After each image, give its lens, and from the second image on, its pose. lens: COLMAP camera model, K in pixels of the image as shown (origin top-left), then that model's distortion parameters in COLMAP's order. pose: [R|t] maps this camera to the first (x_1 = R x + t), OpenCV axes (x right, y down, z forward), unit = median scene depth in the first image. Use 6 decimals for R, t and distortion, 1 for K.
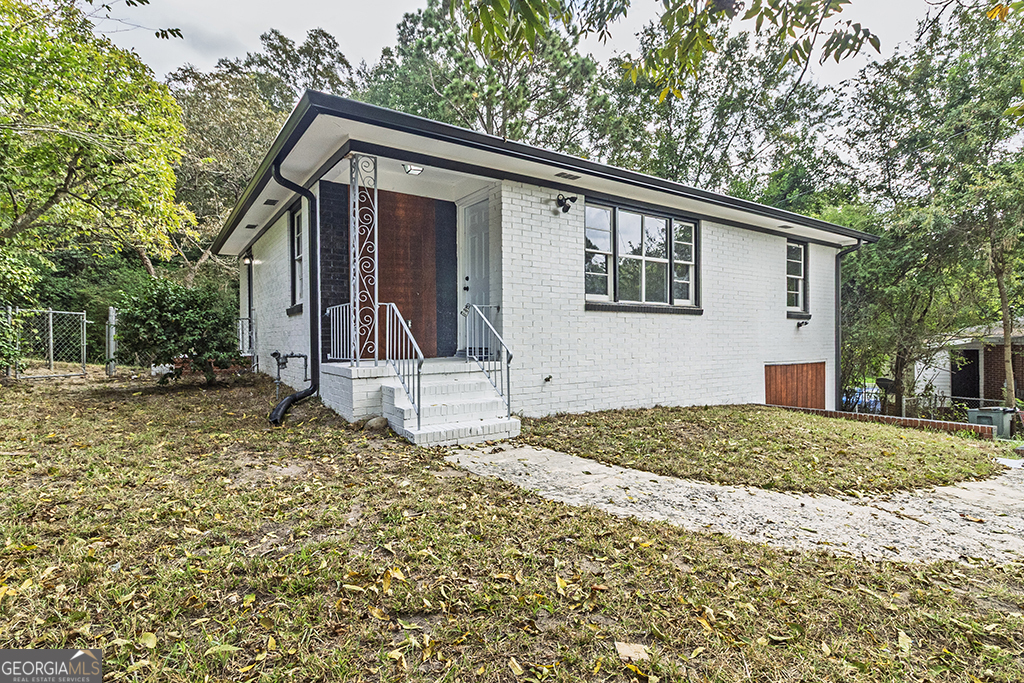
lens RADIAL K [[523.2, 0, 508.5], [0, 523.2, 345.7], [0, 0, 1]] dist [0.005194, 0.000982]
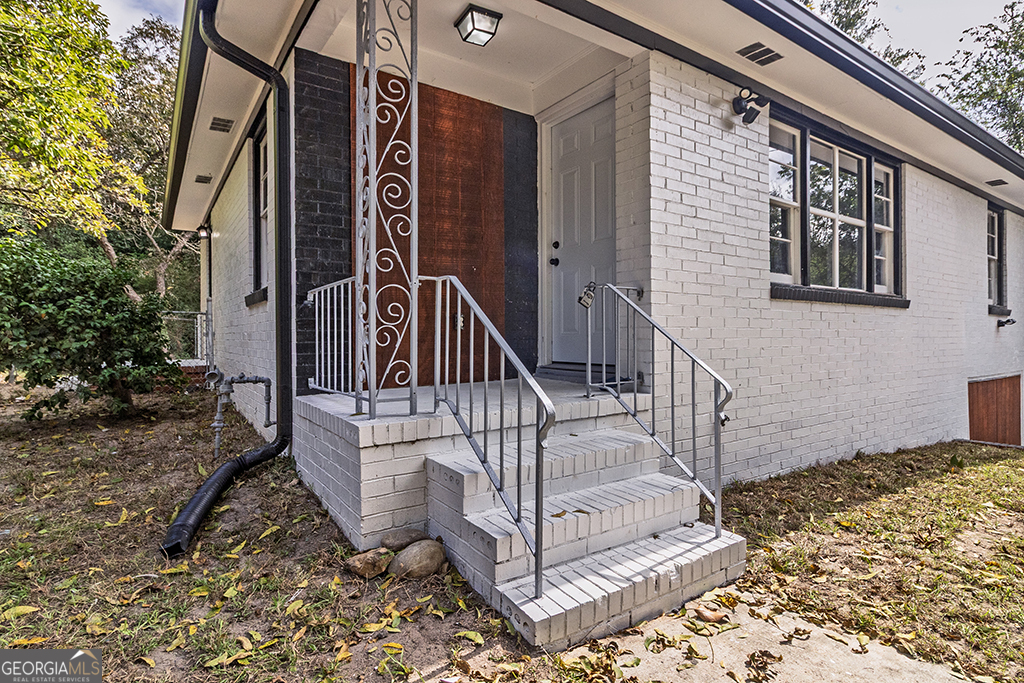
lens RADIAL K [[523.2, 0, 551.9], [0, 523.2, 333.9], [0, 0, 1]] dist [0.005194, 0.000982]
pose [[0.996951, 0.000574, 0.078026, -0.140630], [0.000752, 0.999856, -0.016974, -0.019269], [-0.078025, 0.016981, 0.996807, 0.447111]]
